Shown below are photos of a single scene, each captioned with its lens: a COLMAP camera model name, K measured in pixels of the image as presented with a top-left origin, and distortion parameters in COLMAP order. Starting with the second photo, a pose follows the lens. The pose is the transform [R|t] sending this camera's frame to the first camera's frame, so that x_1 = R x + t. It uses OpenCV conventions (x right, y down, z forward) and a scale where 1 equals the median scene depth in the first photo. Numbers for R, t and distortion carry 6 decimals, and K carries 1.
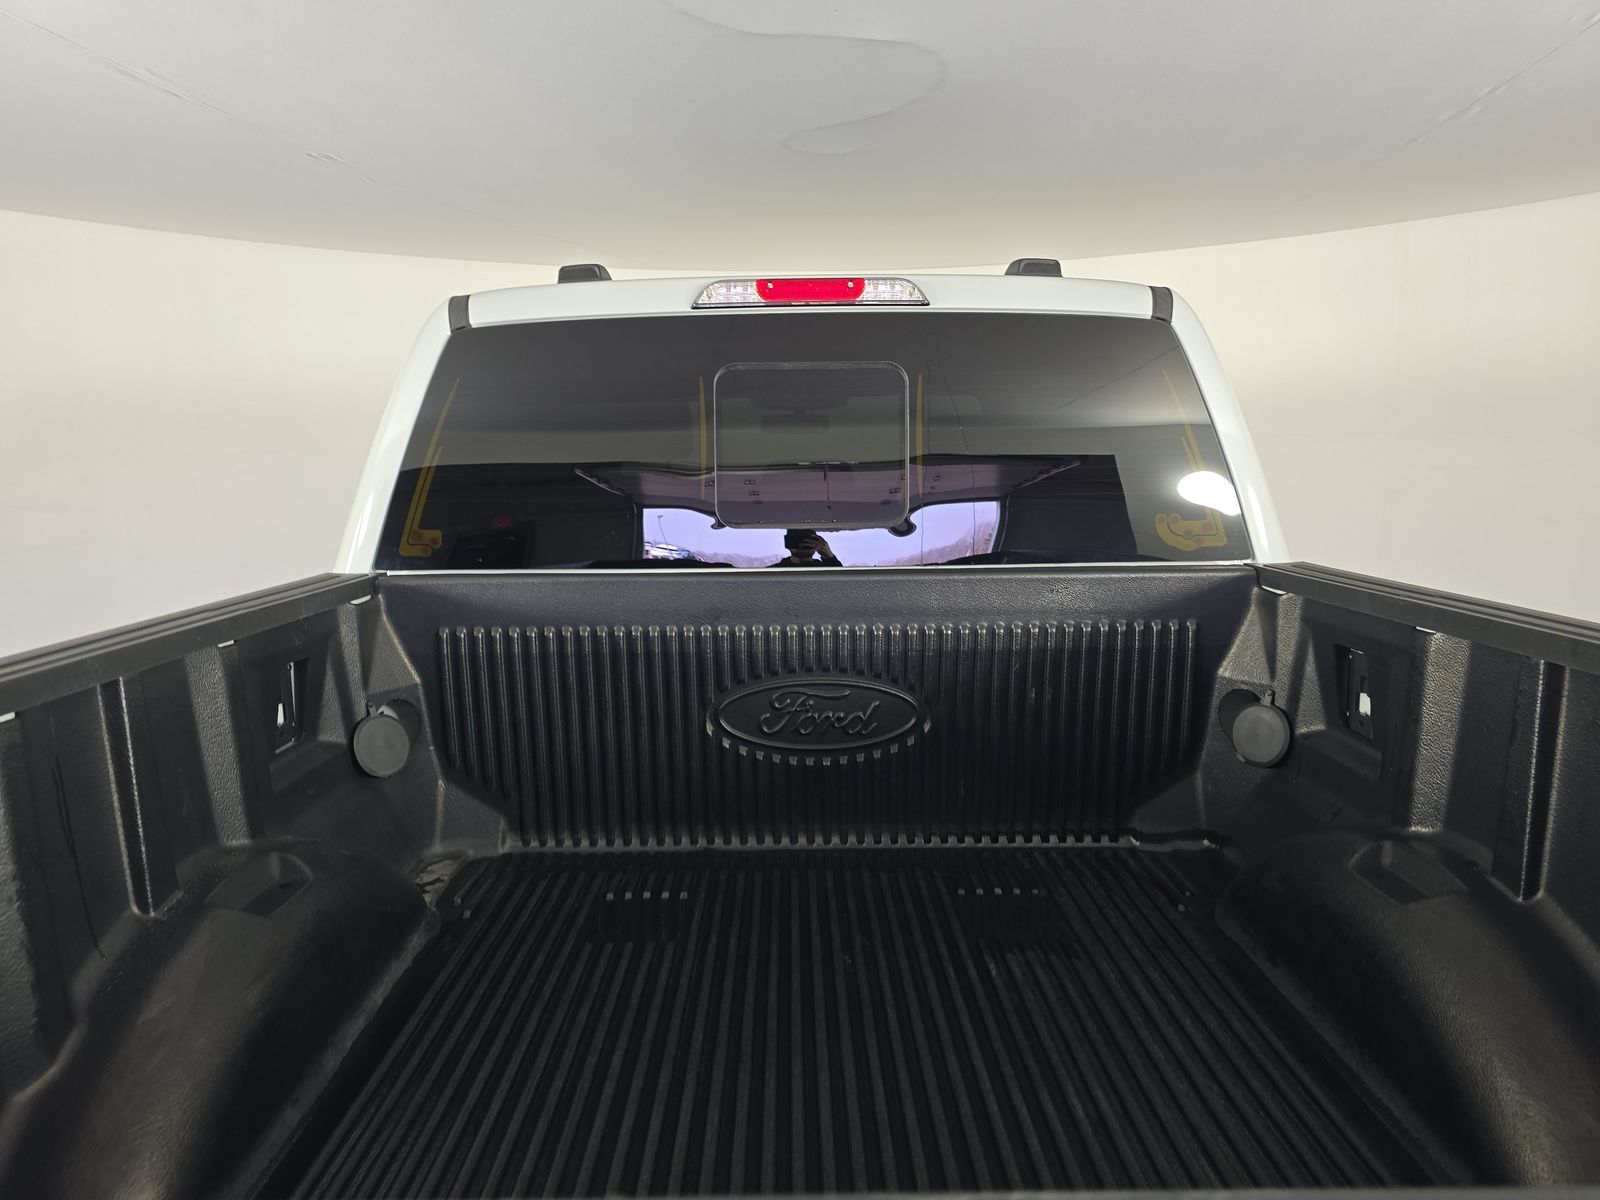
lens RADIAL K [[1081.8, 0, 790.6], [0, 1081.8, 598.6], [0, 0, 1]] dist [0.027744, -0.038125]
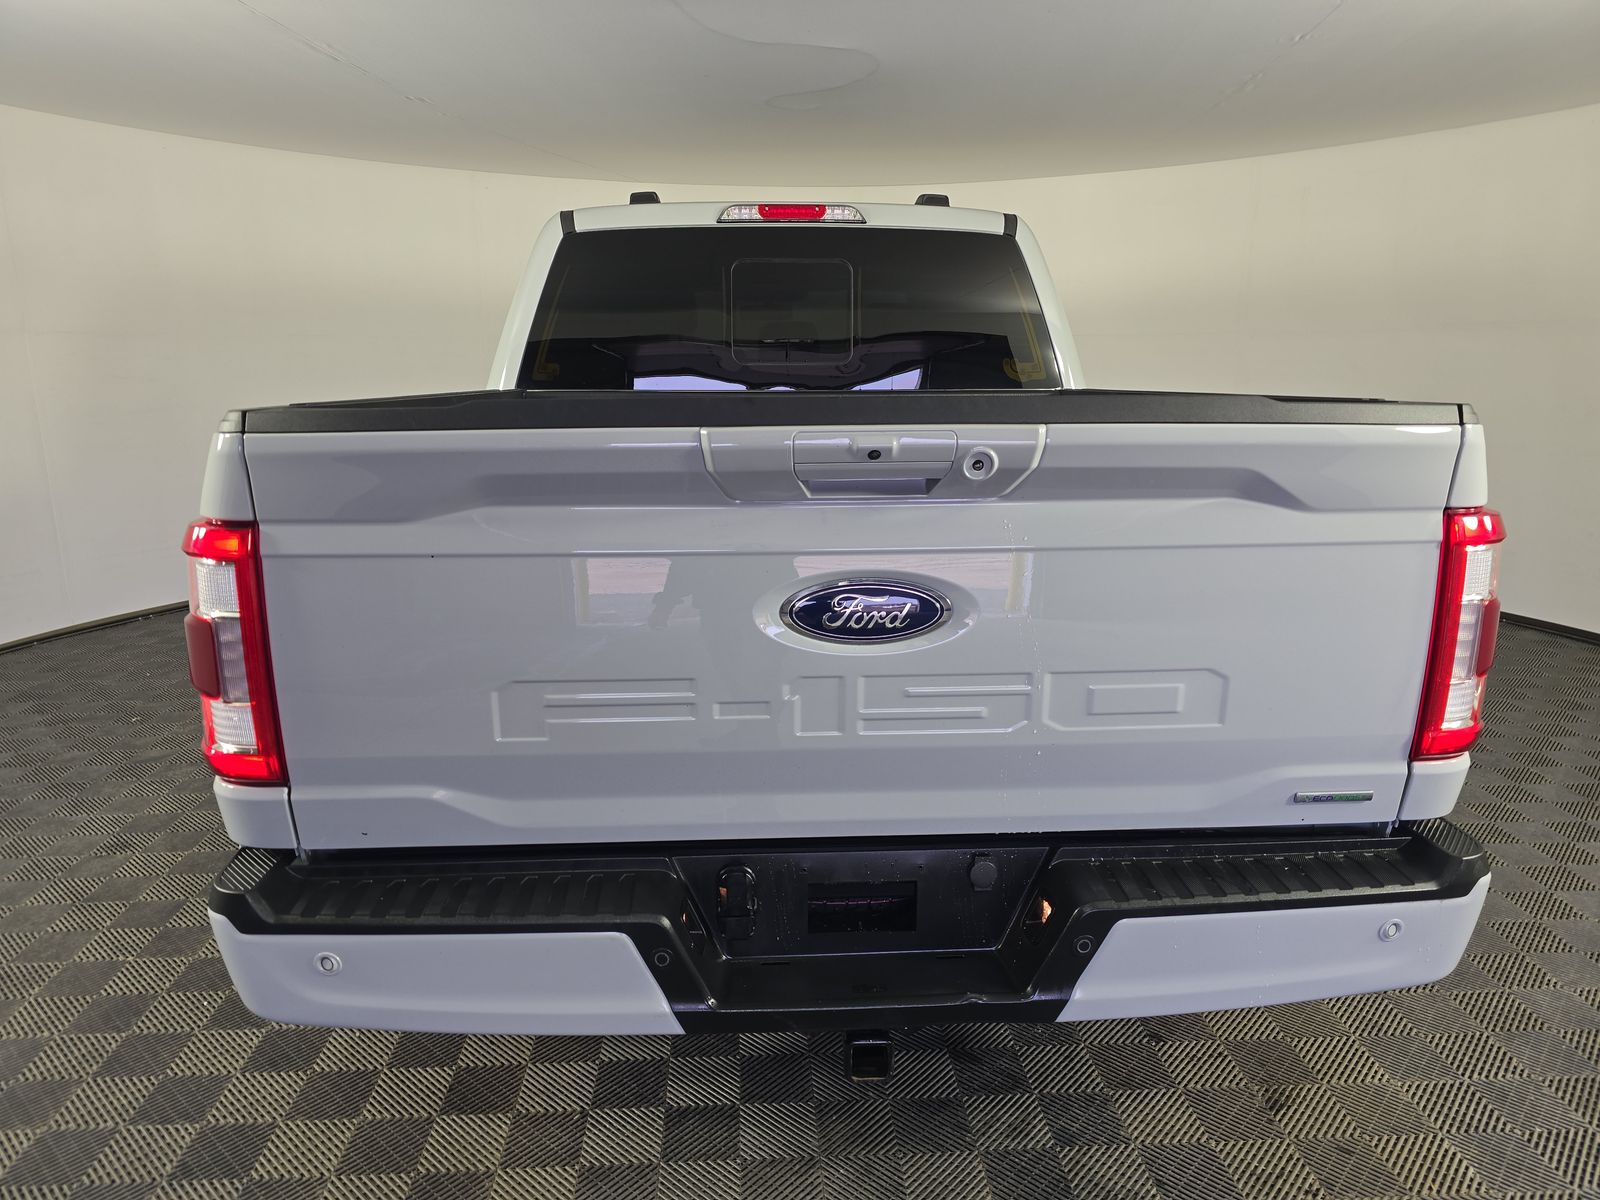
lens RADIAL K [[1081.8, 0, 790.8], [0, 1081.8, 596.0], [0, 0, 1]] dist [0.027744, -0.038125]
pose [[0.998704, 0.000252, 0.050892, -0.063593], [-0.004183, 0.997010, 0.077155, 0.152693], [-0.050721, -0.077268, 0.995719, -0.622415]]
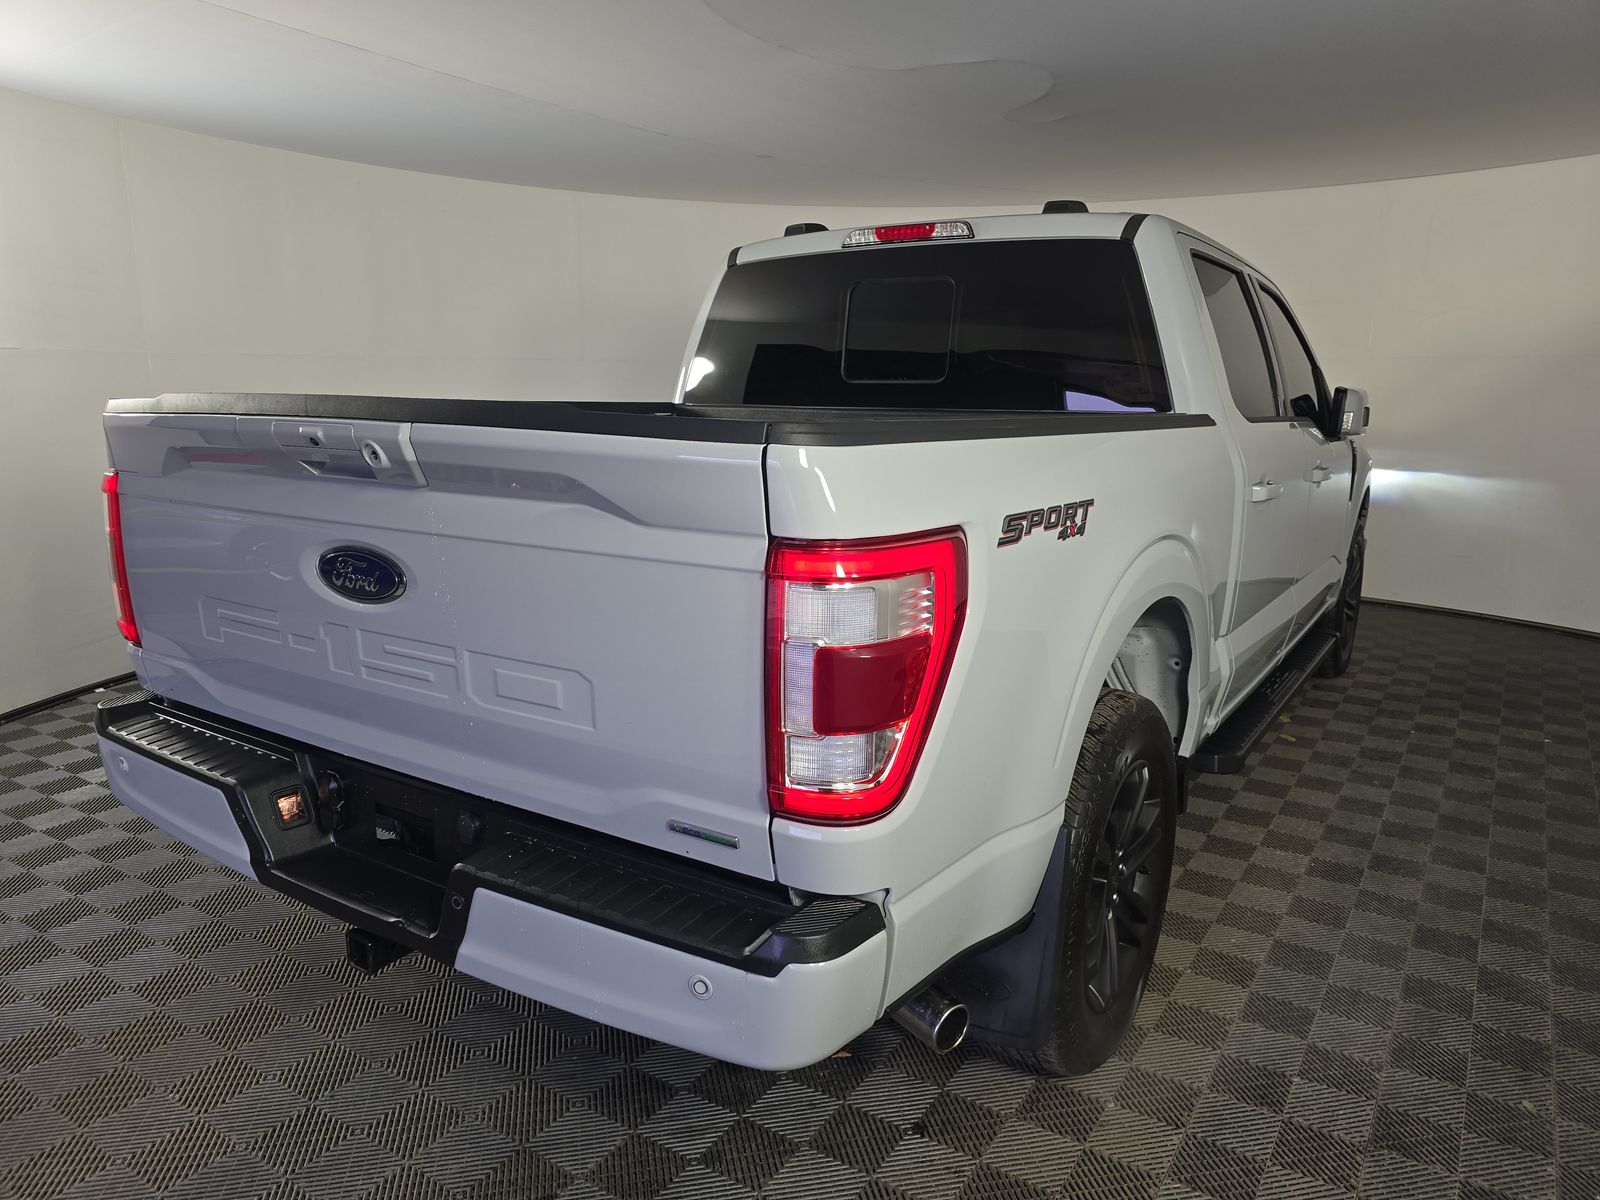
lens RADIAL K [[1081.8, 0, 799.8], [0, 1081.8, 608.3], [0, 0, 1]] dist [0.027744, -0.038125]
pose [[0.834999, 0.129046, -0.534906, 0.808751], [-0.093278, 0.991238, 0.093526, 0.129989], [0.542288, -0.028199, 0.839719, -0.444210]]
